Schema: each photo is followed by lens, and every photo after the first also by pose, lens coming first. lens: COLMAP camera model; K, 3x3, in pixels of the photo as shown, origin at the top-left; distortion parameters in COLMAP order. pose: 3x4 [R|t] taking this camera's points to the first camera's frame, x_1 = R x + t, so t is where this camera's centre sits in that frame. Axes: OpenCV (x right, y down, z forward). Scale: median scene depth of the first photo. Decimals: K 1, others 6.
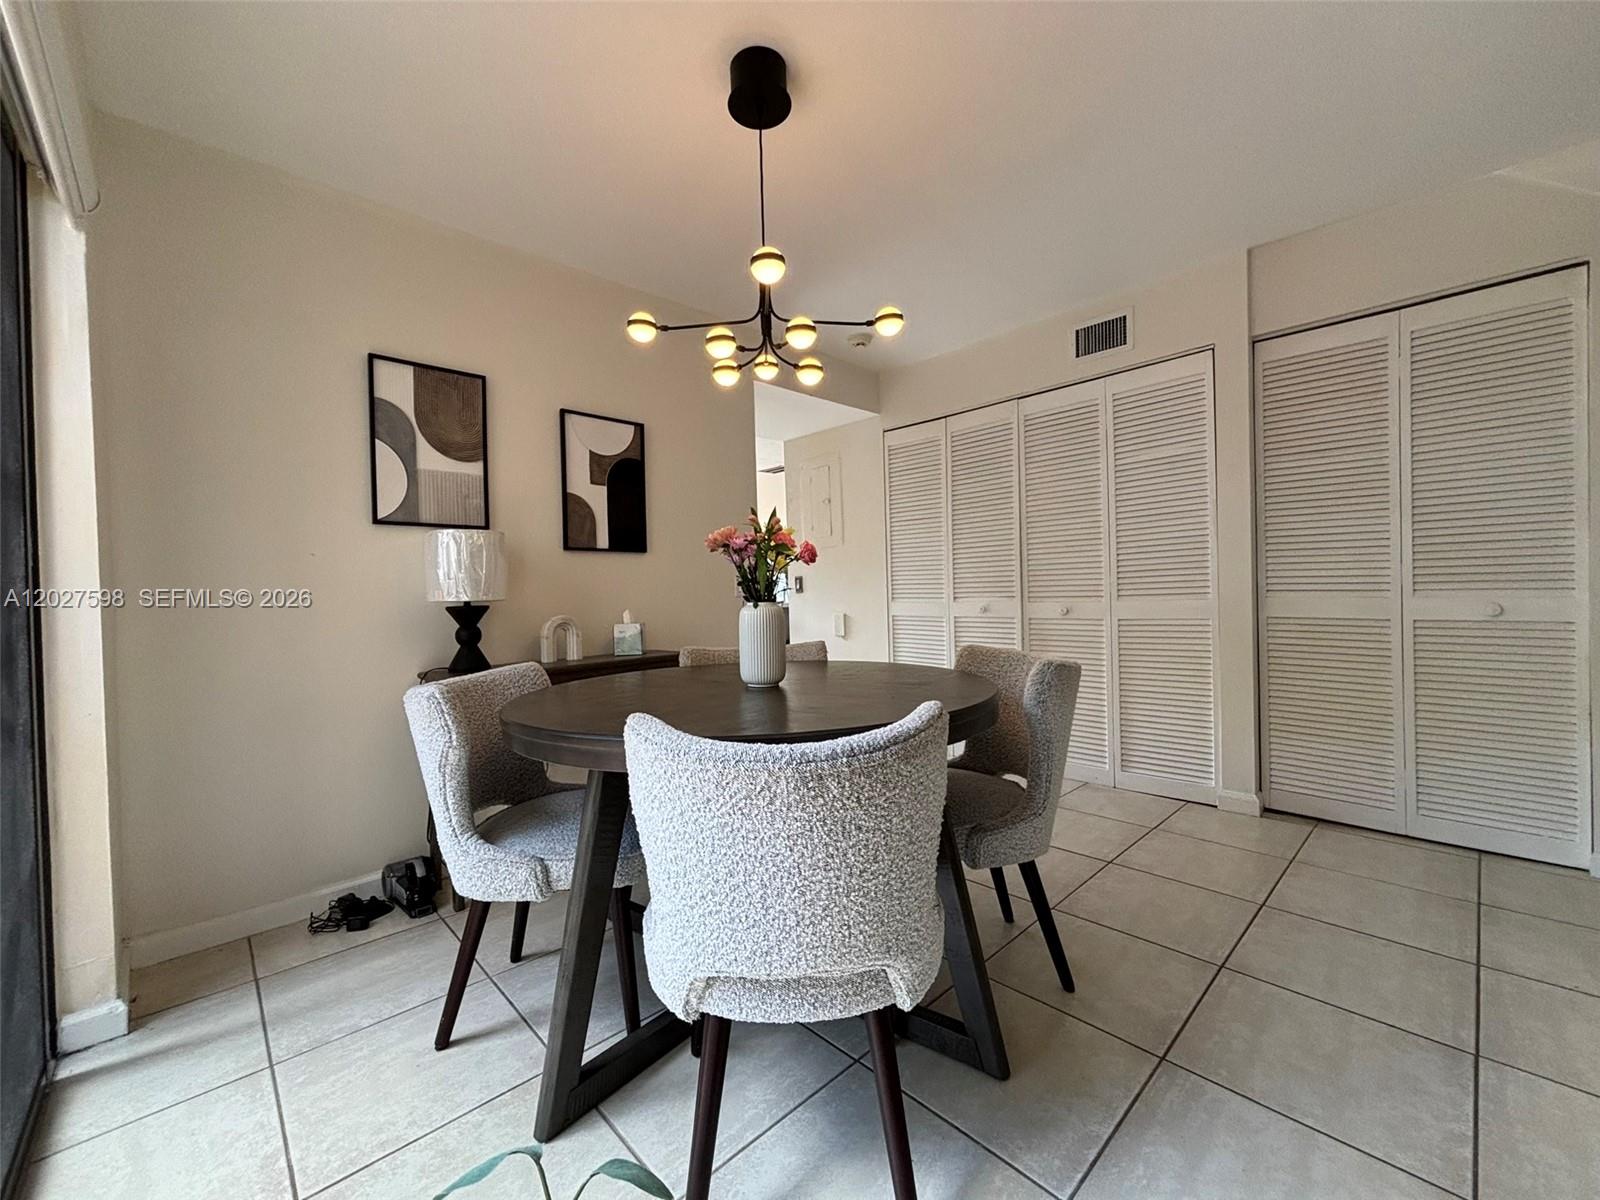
lens RADIAL K [[643.7, 0, 804.9], [0, 643.7, 598.1], [0, 0, 1]] dist [-0.006229, 0.002939]
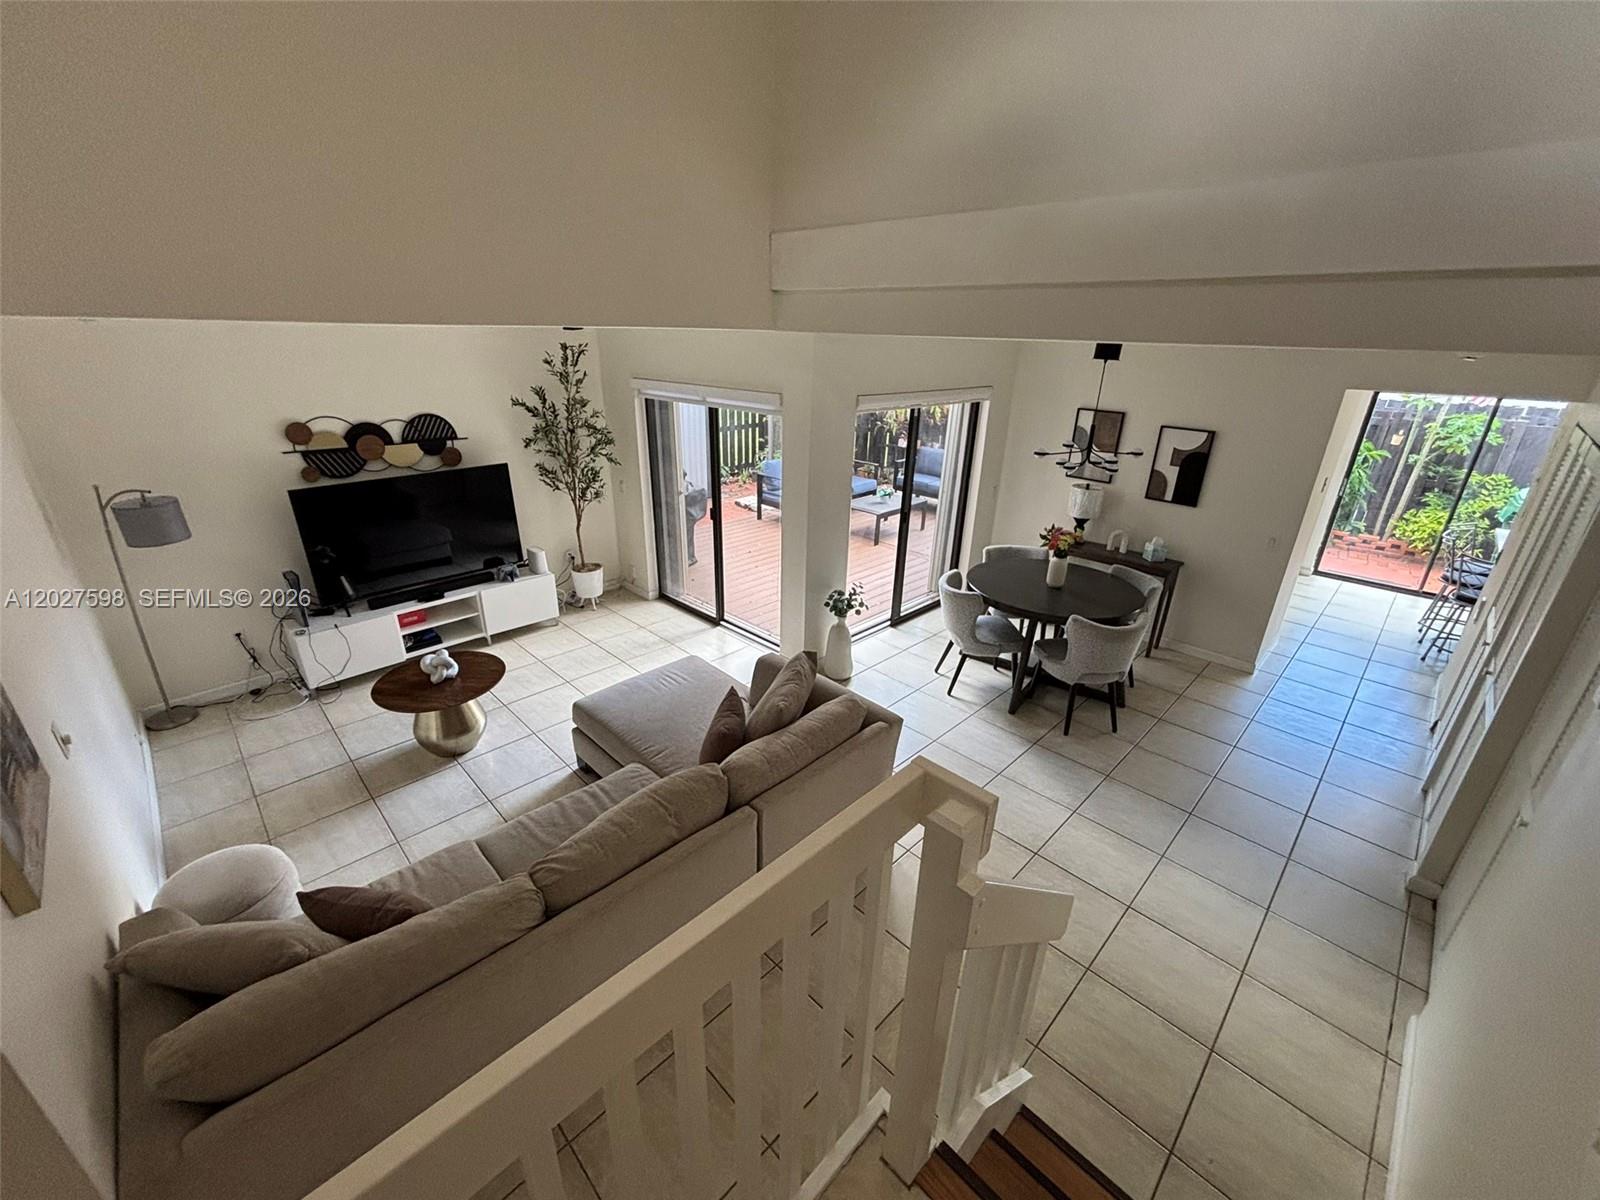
lens RADIAL K [[643.7, 0, 798.8], [0, 643.7, 600.7], [0, 0, 1]] dist [-0.006229, 0.002939]
pose [[0.029219, 0.412205, -0.910623, 1.494213], [-0.036057, 0.910853, 0.411152, -0.550961], [0.998922, 0.020821, 0.041477, -0.132862]]
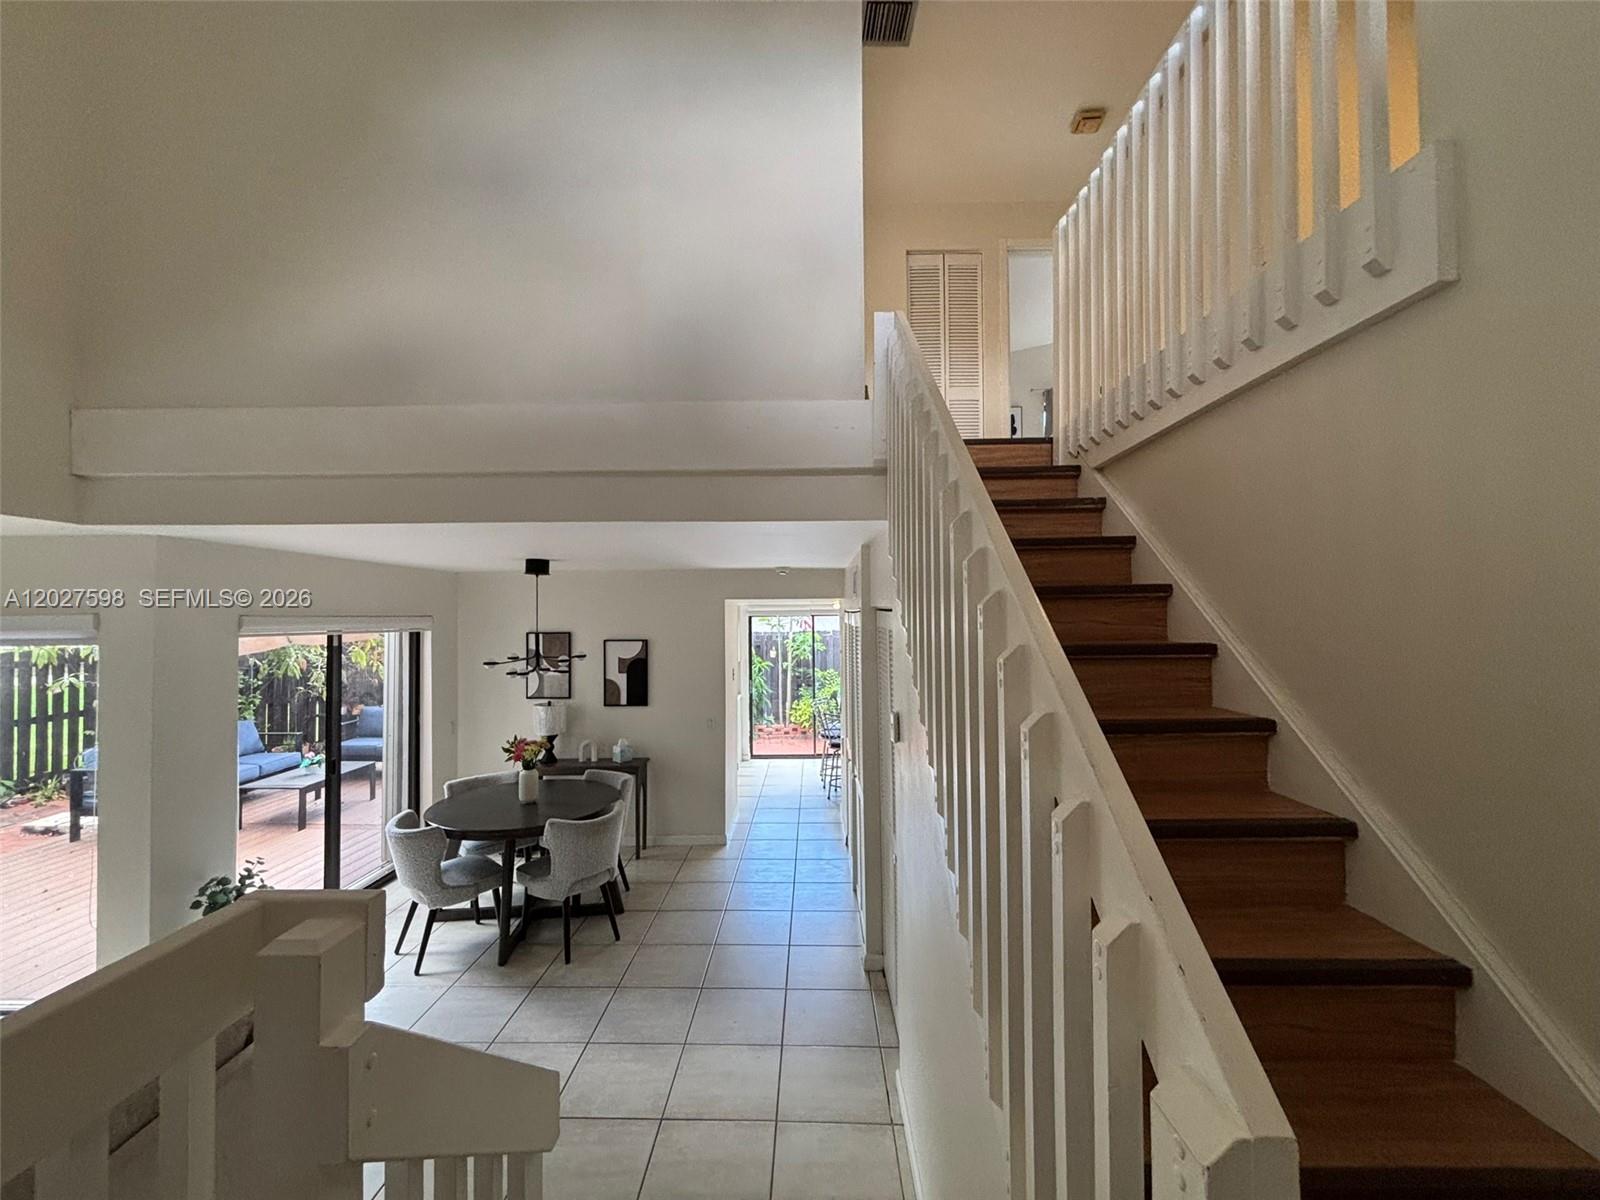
lens RADIAL K [[643.7, 0, 797.4], [0, 643.7, 601.3], [0, 0, 1]] dist [-0.006229, 0.002939]
pose [[0.713048, 0.010293, -0.701040, 1.526509], [-0.024184, 0.999658, -0.009921, -0.406374], [0.700698, 0.024028, 0.713053, -0.065663]]
